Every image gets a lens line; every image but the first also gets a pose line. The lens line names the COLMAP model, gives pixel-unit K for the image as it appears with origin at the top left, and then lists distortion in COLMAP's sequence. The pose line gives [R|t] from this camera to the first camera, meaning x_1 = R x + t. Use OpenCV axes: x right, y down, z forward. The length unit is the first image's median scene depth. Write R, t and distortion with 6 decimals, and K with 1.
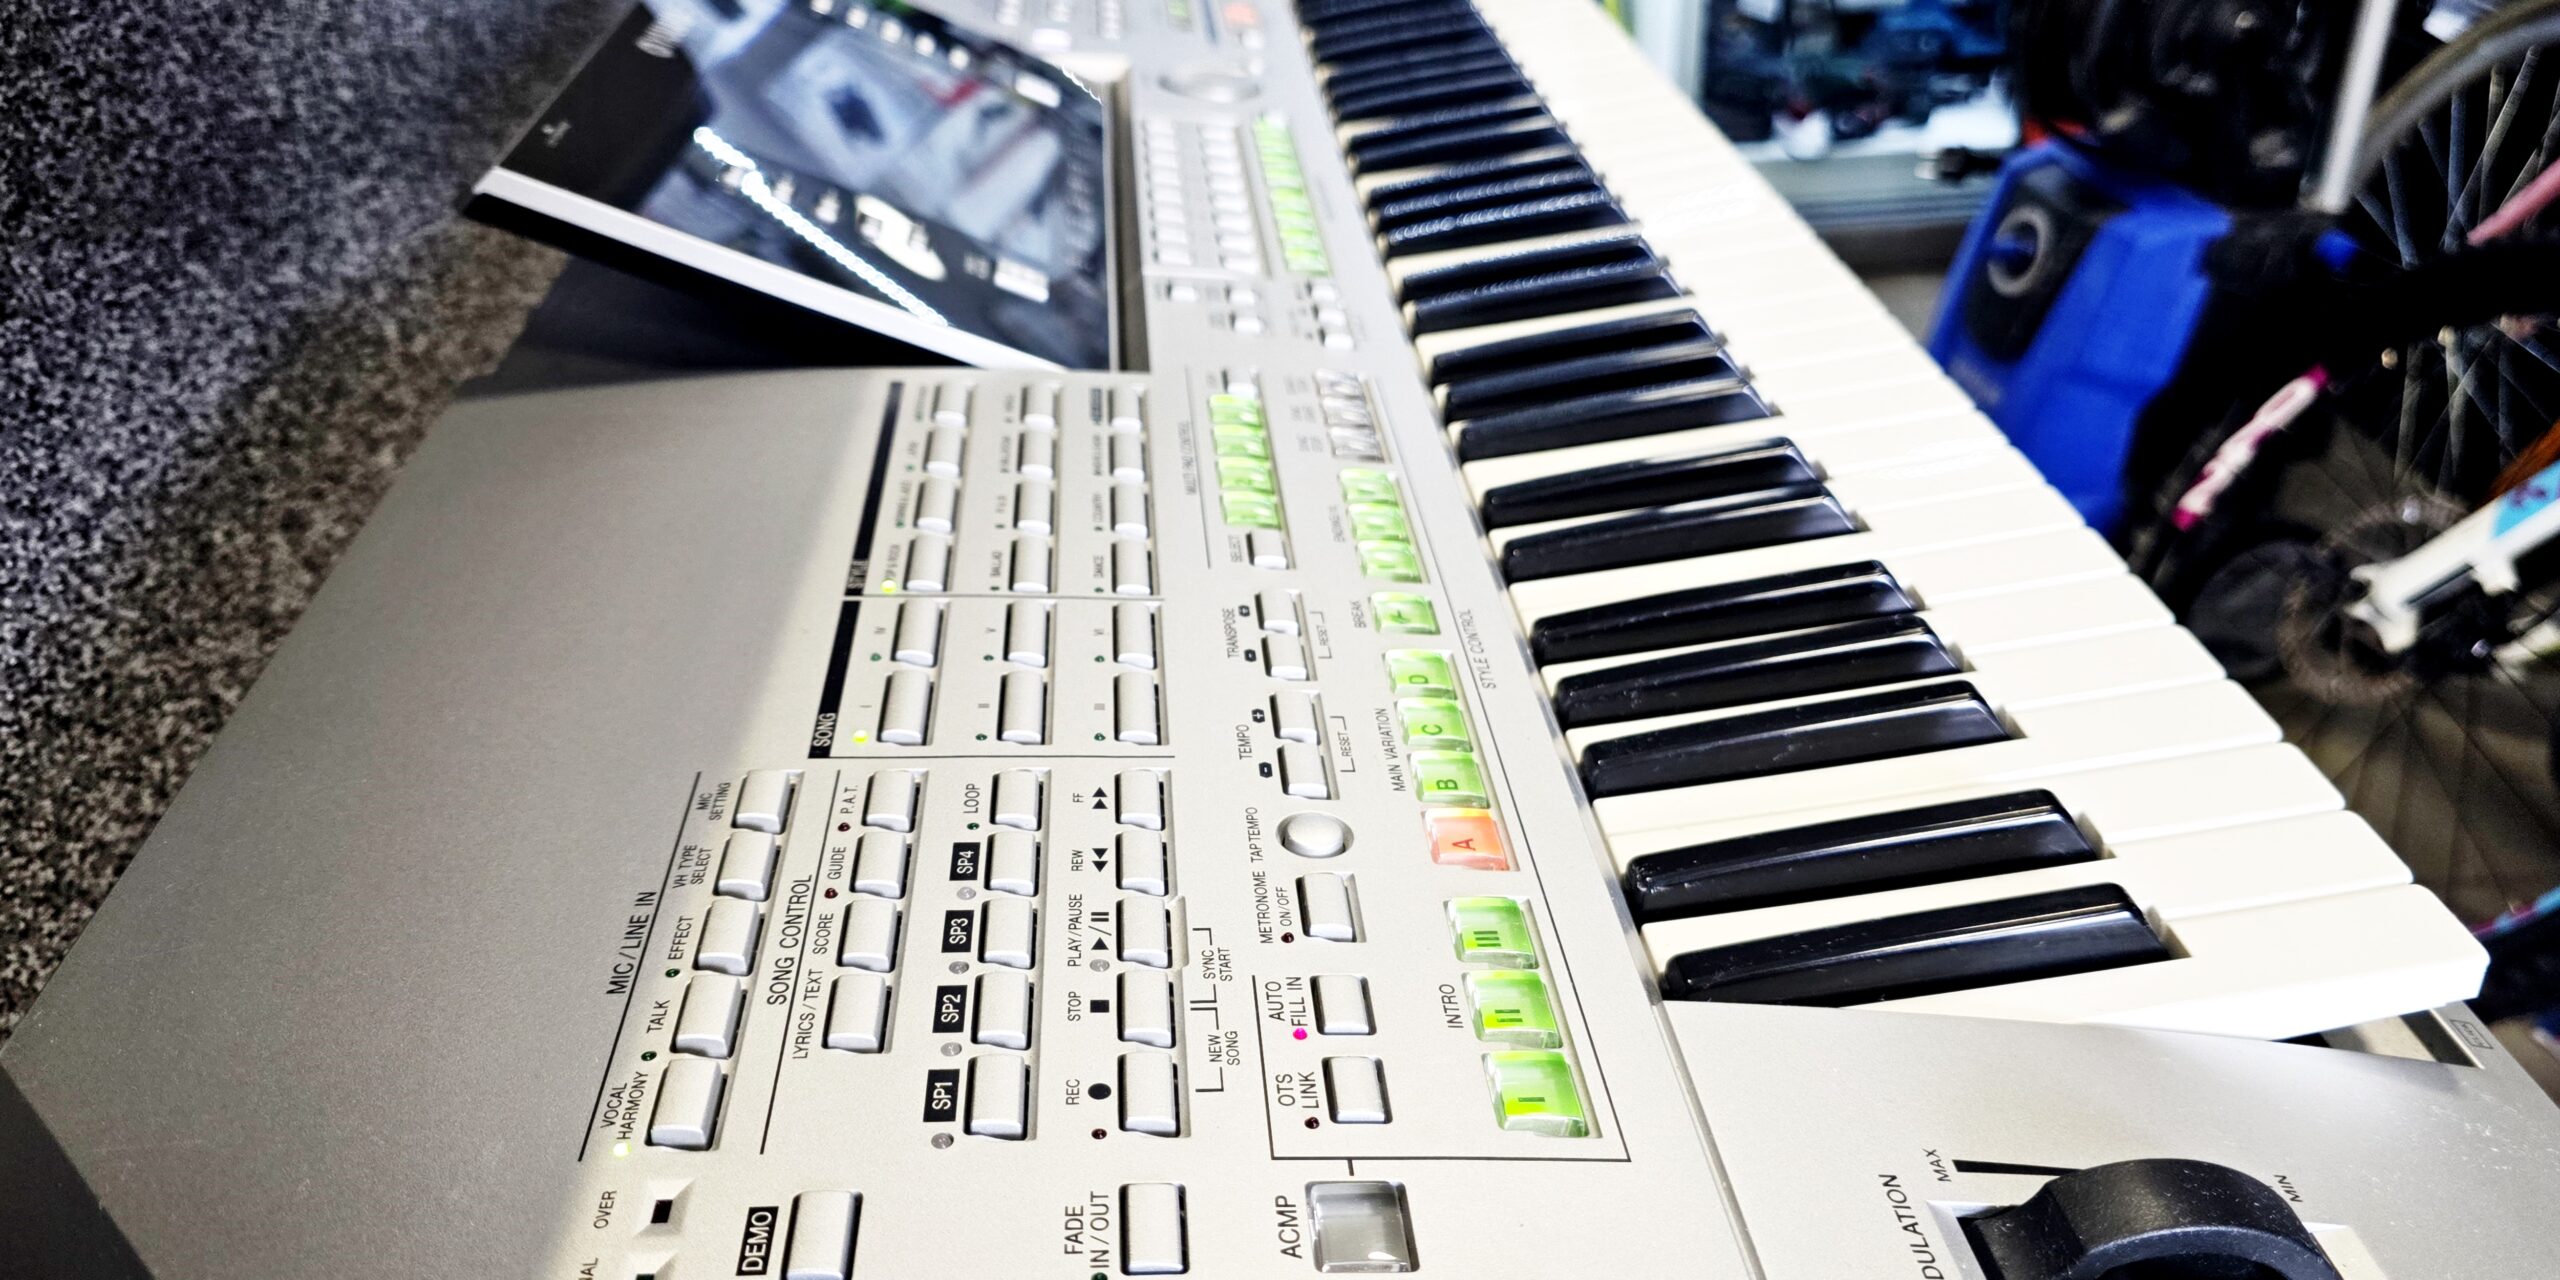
lens RADIAL K [[1950.3, 0, 1348.7], [0, 1950.3, 653.9], [0, 0, 1]] dist [-0.000759, -0.041150]
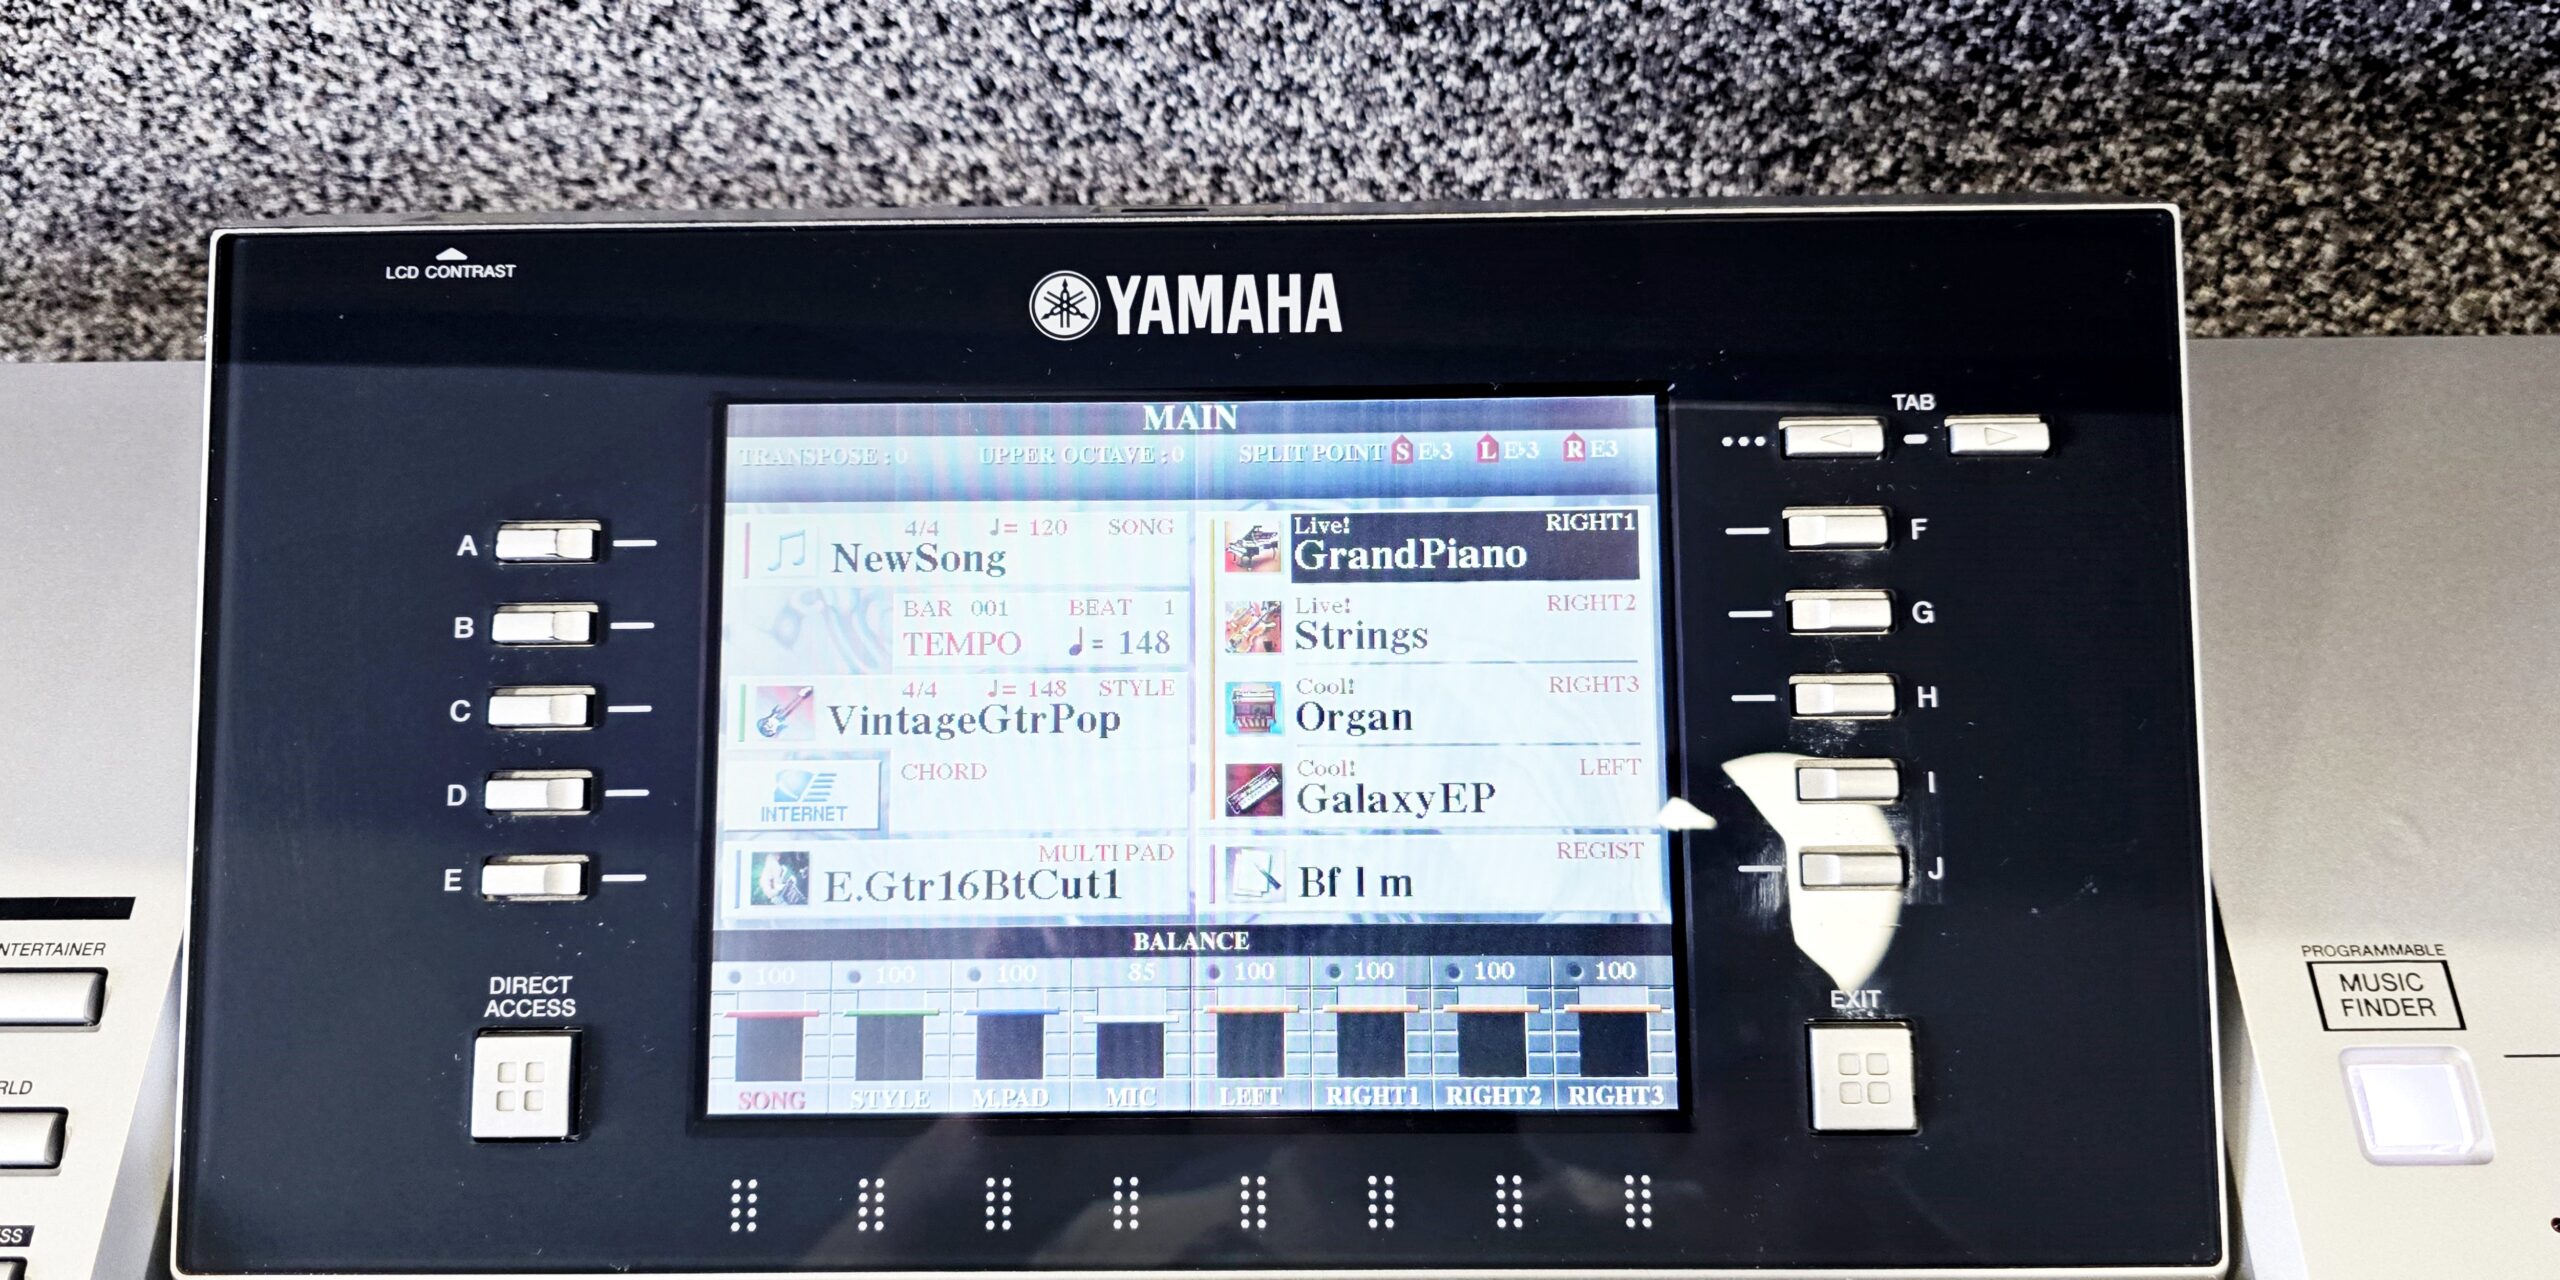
lens RADIAL K [[1950.3, 0, 1272.8], [0, 1950.3, 625.8], [0, 0, 1]] dist [-0.000759, -0.041150]
pose [[-0.106777, 0.844521, -0.524769, -0.022181], [-0.503222, 0.409296, 0.761081, -0.756196], [0.857535, 0.345341, 0.381278, 0.959626]]
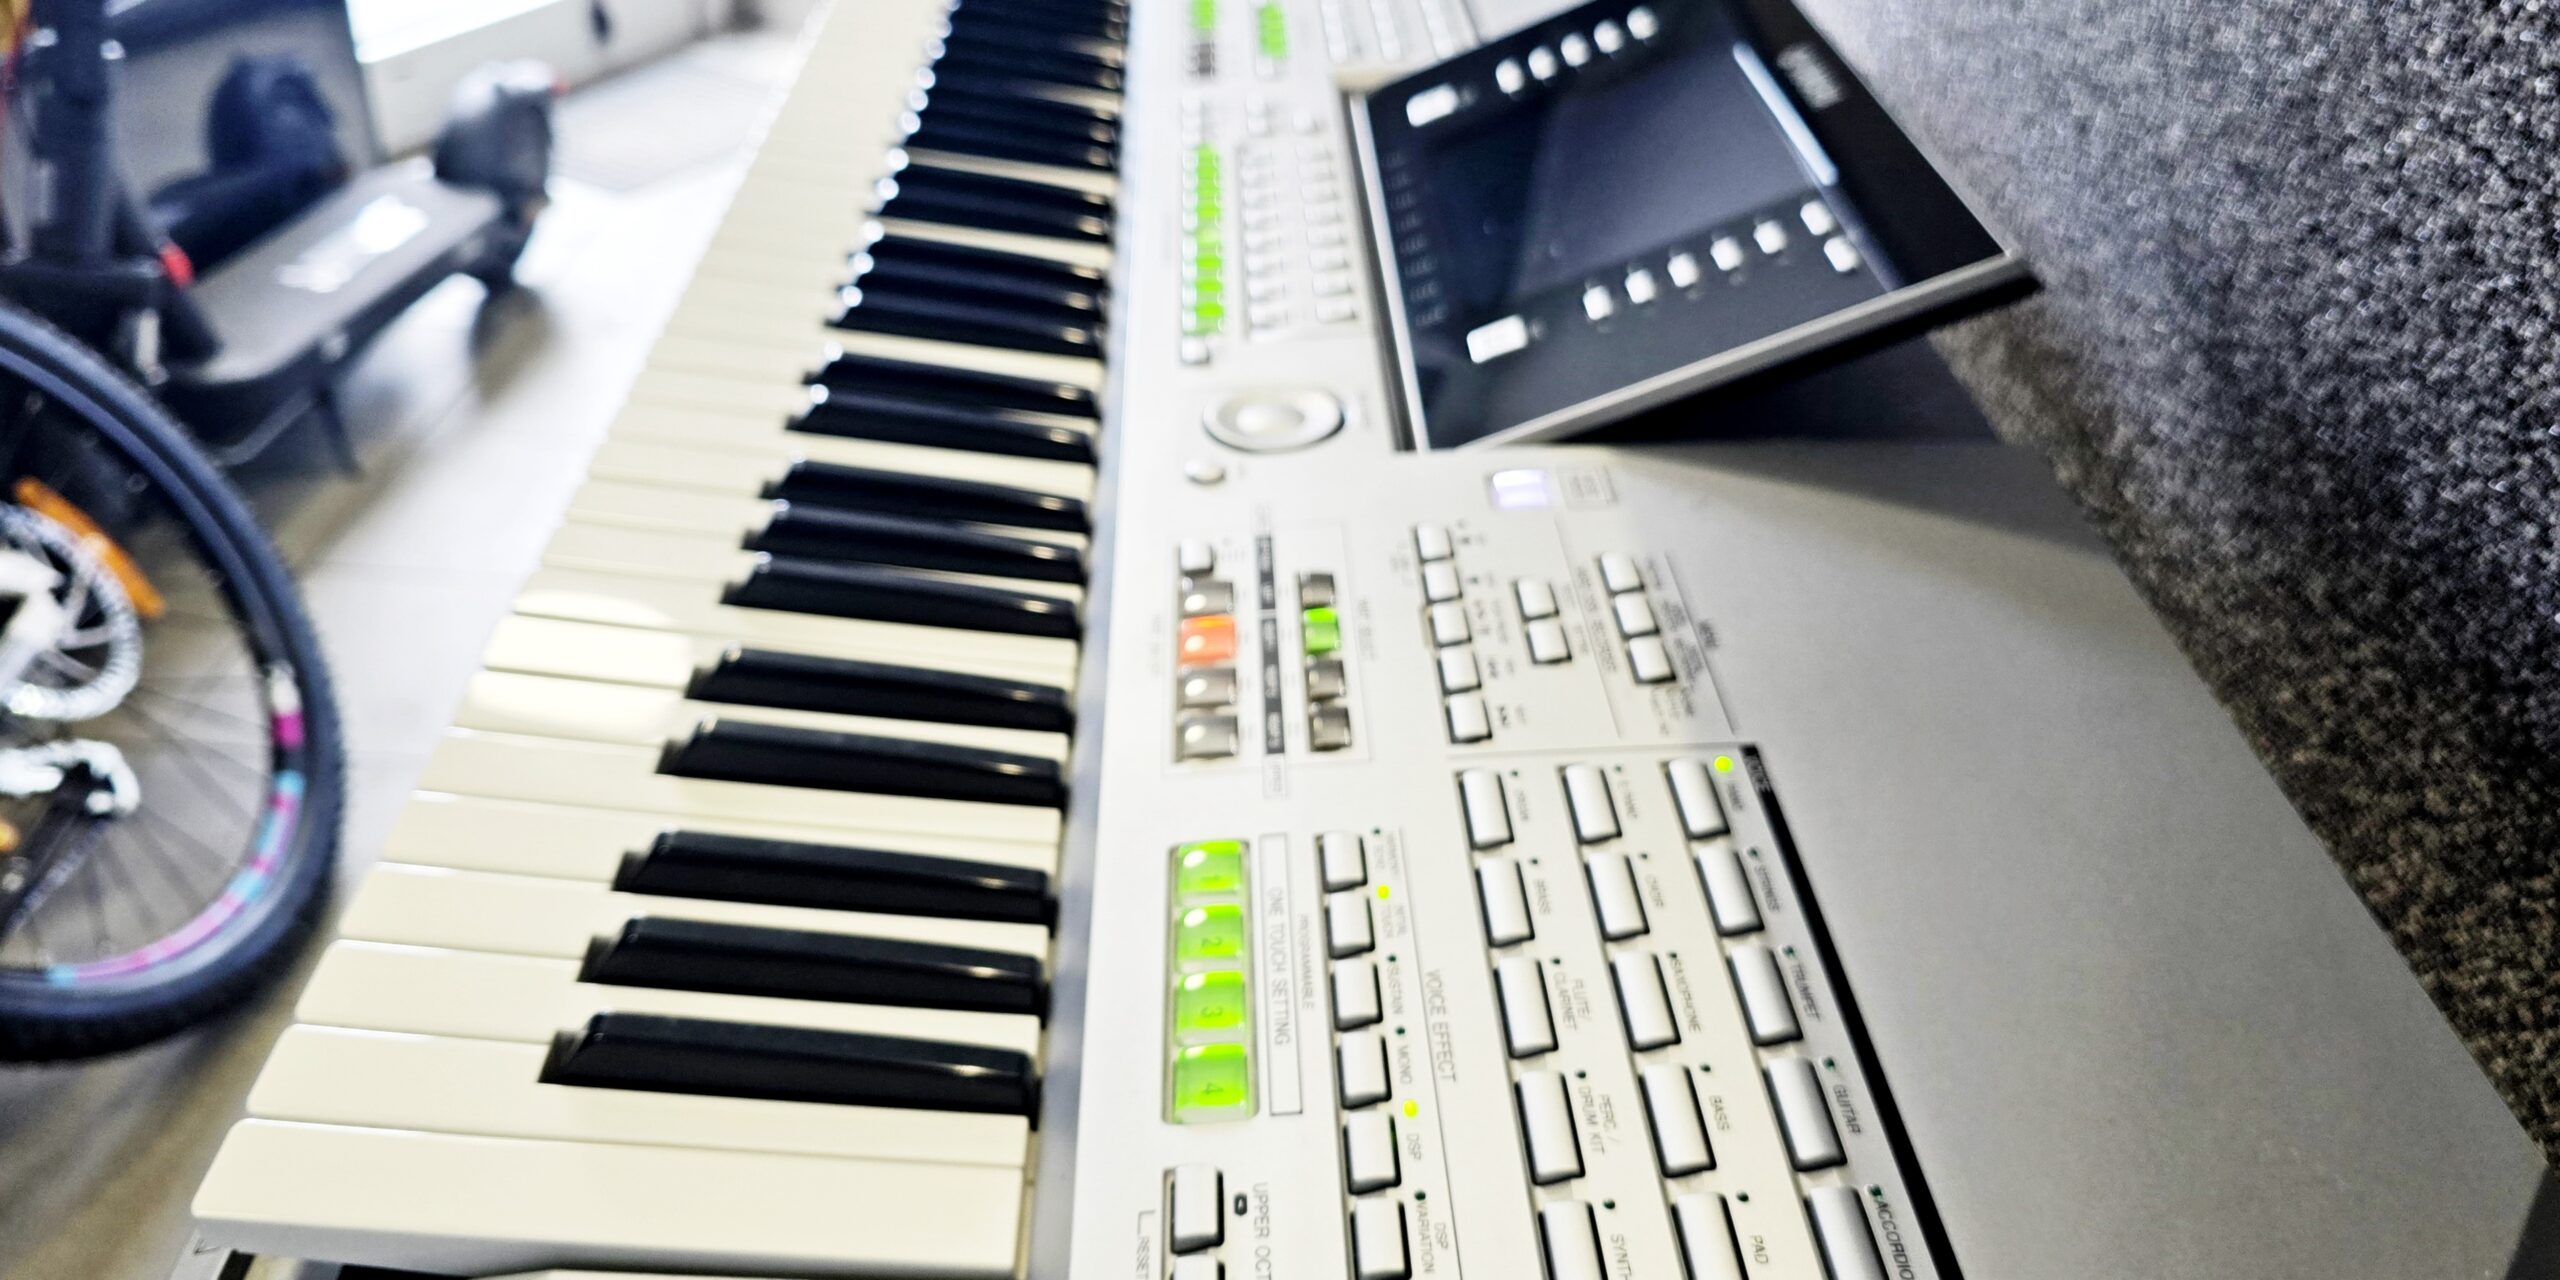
lens RADIAL K [[1950.3, 0, 1260.0], [0, 1950.3, 659.4], [0, 0, 1]] dist [-0.000759, -0.041150]
pose [[-0.995808, -0.073201, 0.054853, -0.150933], [0.020458, 0.406248, 0.913534, -1.291984], [-0.089156, 0.910826, -0.403047, 1.937526]]
